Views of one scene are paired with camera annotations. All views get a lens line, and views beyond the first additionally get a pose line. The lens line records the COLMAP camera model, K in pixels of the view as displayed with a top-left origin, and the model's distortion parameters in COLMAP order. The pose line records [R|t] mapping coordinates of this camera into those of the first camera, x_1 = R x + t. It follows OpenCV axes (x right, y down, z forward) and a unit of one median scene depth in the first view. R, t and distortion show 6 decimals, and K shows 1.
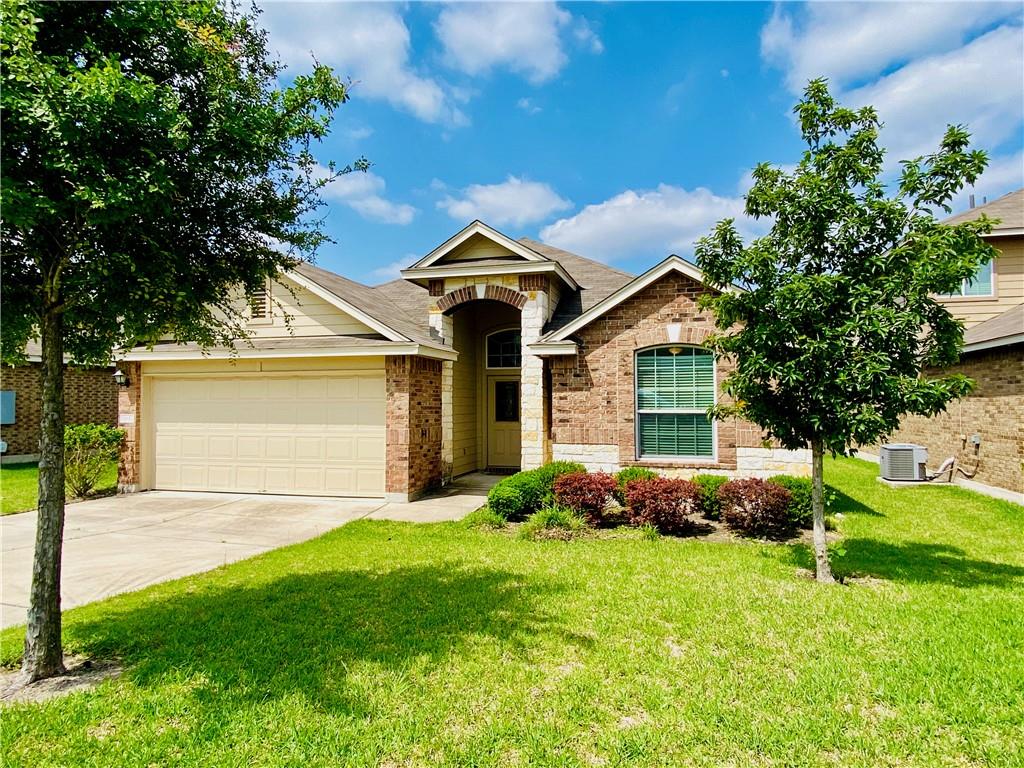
lens RADIAL K [[625.6, 0, 512.0], [0, 625.6, 384.0], [0, 0, 1]] dist [0.101844, -0.103793]
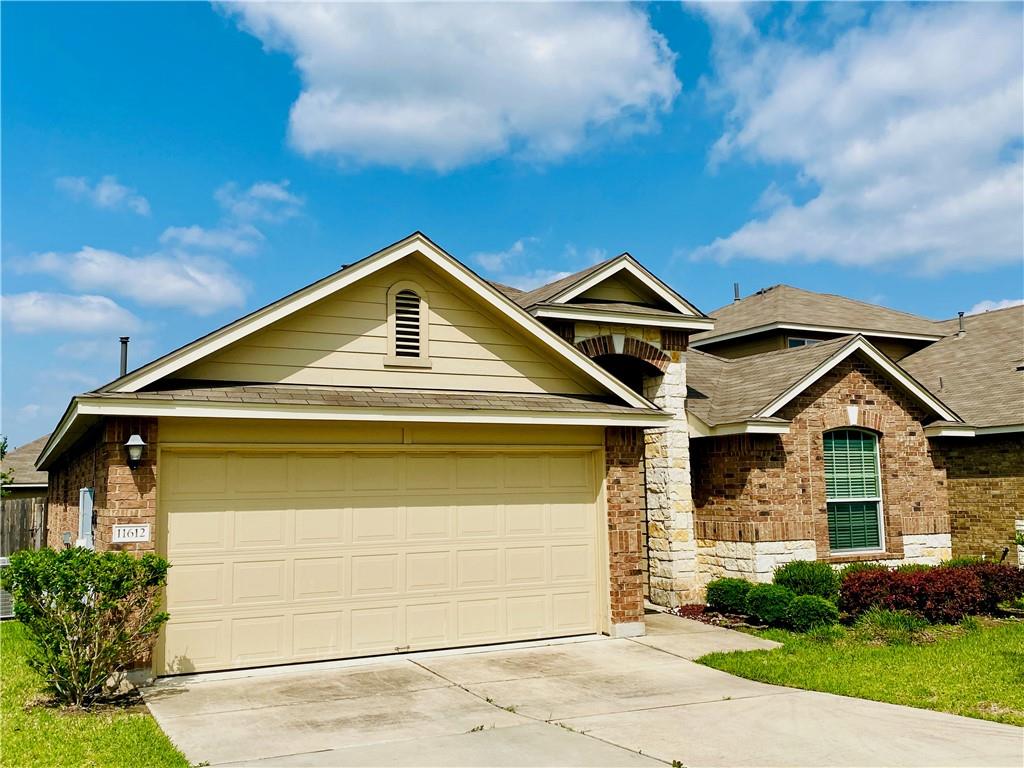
lens RADIAL K [[937.1, 0, 512.0], [0, 937.1, 384.0], [0, 0, 1]] dist [0.046512, -0.000014]
pose [[0.732859, 0.068127, 0.676961, -1.002403], [-0.004824, 0.995470, -0.094957, 0.007823], [-0.680363, 0.066325, 0.729868, 0.298814]]
